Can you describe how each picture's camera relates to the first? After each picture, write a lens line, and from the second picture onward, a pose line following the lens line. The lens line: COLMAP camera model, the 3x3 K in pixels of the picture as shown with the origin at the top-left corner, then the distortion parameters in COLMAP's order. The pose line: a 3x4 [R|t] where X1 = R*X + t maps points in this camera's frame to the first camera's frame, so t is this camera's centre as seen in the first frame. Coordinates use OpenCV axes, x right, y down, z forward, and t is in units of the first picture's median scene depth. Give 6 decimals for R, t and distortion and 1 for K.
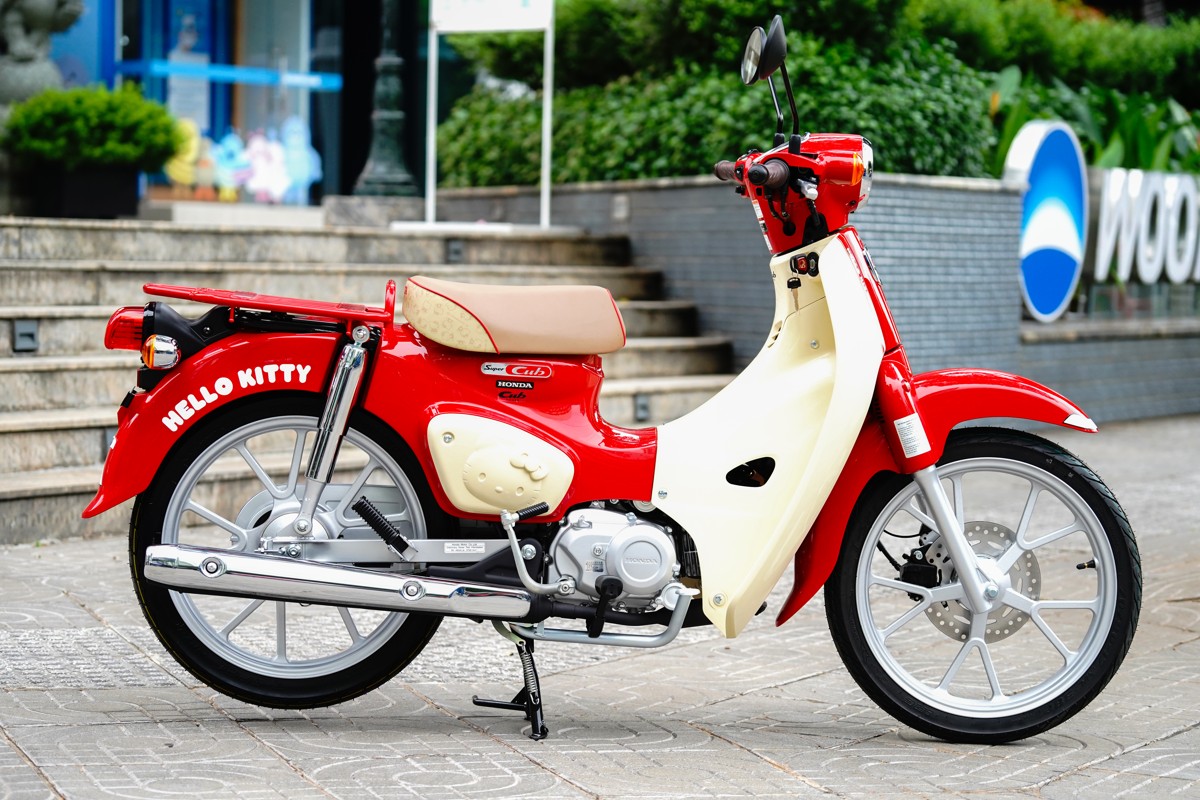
lens RADIAL K [[3435.9, 0, 602.1], [0, 3435.9, 400.4], [0, 0, 1]] dist [0.183595, 0.000000]
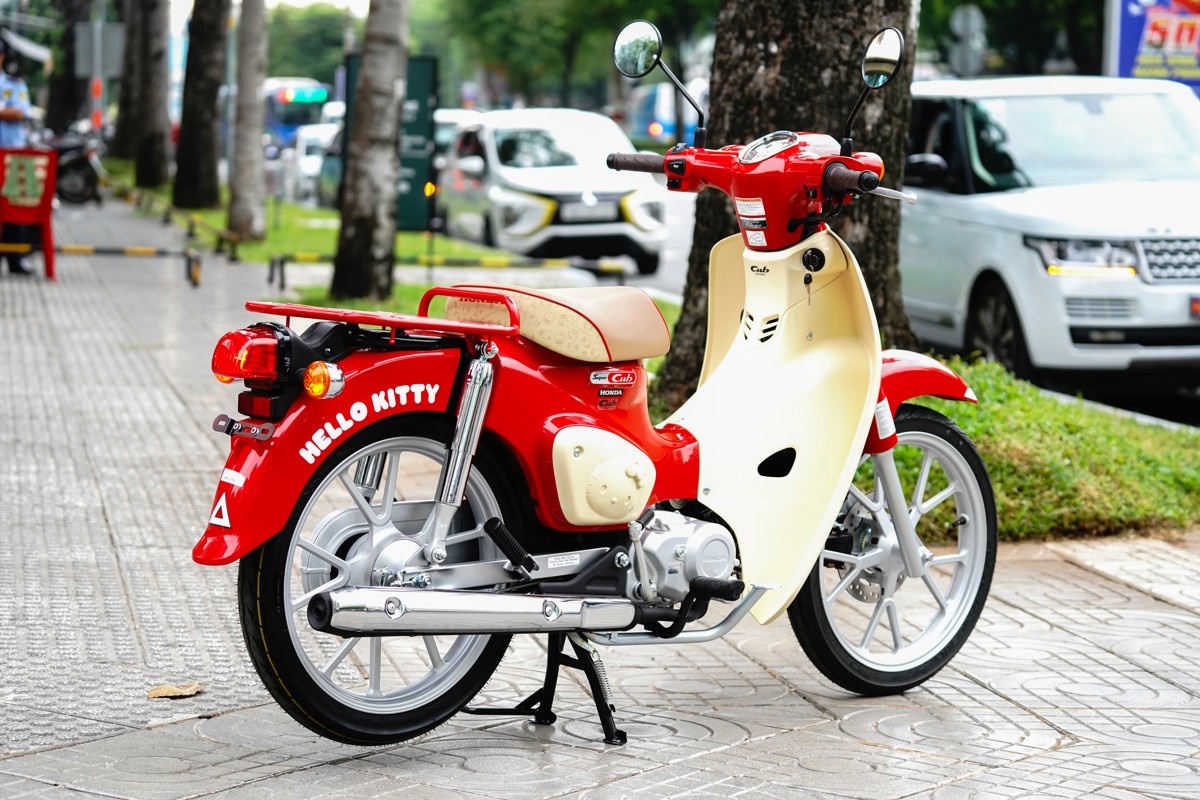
lens RADIAL K [[3039.0, 0, 605.6], [0, 3039.0, 401.5], [0, 0, 1]] dist [0.092807, 0.000000]
pose [[0.789297, -0.058170, 0.611250, -0.553781], [0.023737, 0.997649, 0.064291, -0.057479], [-0.613553, -0.036235, 0.788822, 0.309243]]
